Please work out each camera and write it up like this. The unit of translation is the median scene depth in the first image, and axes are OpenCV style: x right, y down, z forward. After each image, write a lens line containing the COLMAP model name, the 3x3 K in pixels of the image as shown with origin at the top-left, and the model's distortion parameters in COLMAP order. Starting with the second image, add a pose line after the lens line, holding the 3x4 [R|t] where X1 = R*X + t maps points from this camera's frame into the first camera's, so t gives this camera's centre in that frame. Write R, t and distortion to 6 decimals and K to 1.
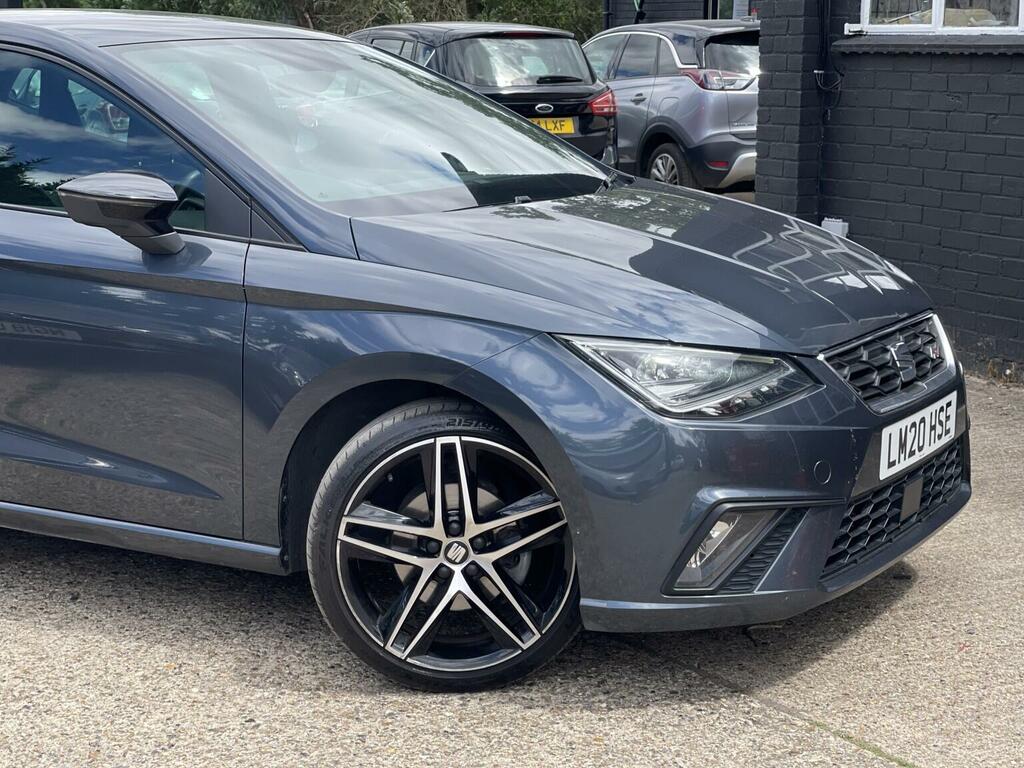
lens RADIAL K [[1961.1, 0, 510.4], [0, 1961.1, 380.0], [0, 0, 1]] dist [0.234254, 0.000000]
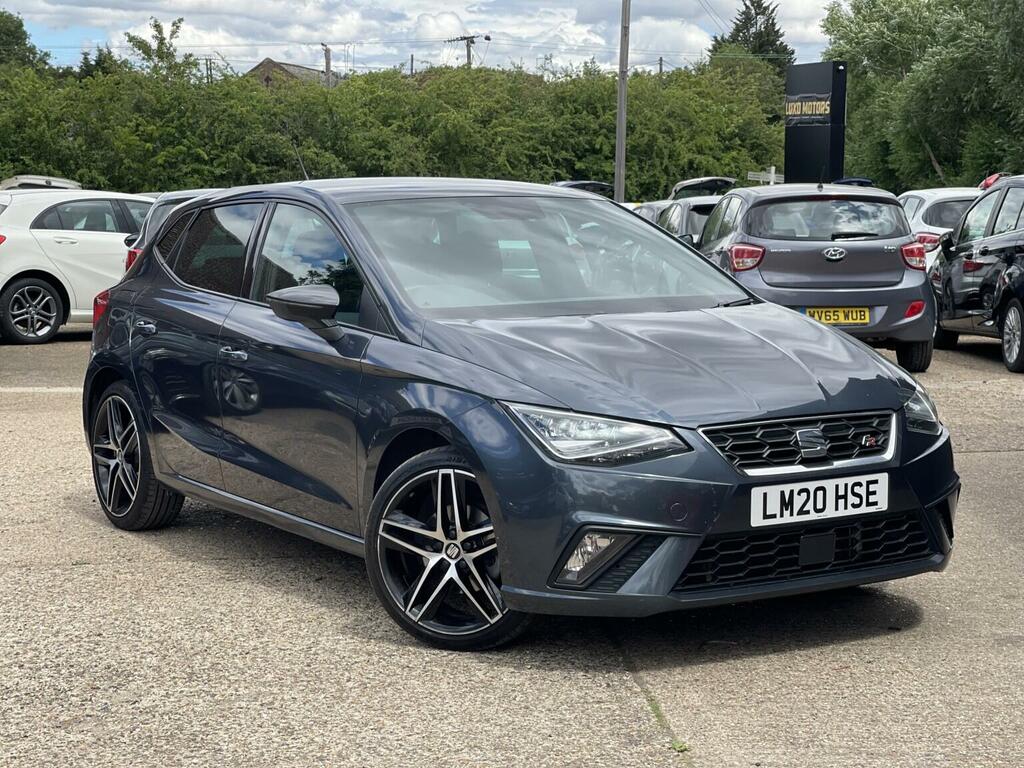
lens RADIAL K [[1961.1, 0, 508.3], [0, 1961.1, 388.4], [0, 0, 1]] dist [0.234254, 0.000000]
pose [[0.886094, 0.045496, -0.461267, 0.665382], [-0.078375, 0.995548, -0.052364, 0.041389], [0.456831, 0.082551, 0.885715, -0.264675]]
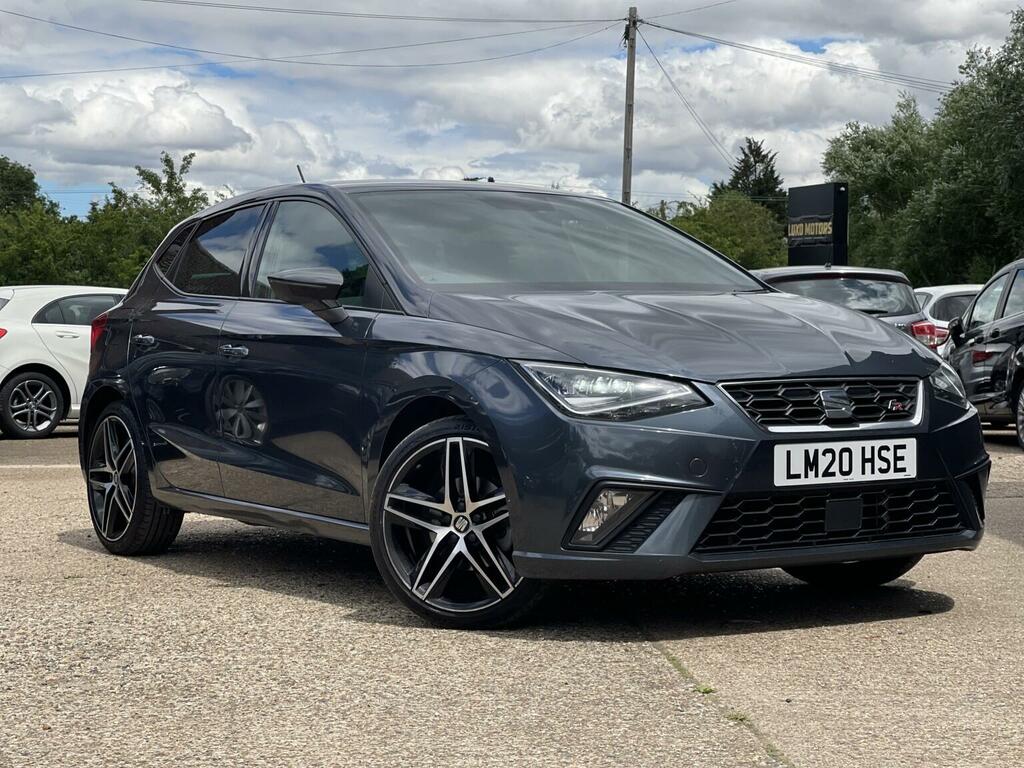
lens RADIAL K [[1961.1, 0, 515.0], [0, 1961.1, 377.1], [0, 0, 1]] dist [0.234254, 0.000000]
pose [[0.886787, 0.002759, -0.462171, 0.638787], [-0.073261, 0.988179, -0.134670, 0.168373], [0.456336, 0.153283, 0.876506, -0.201929]]
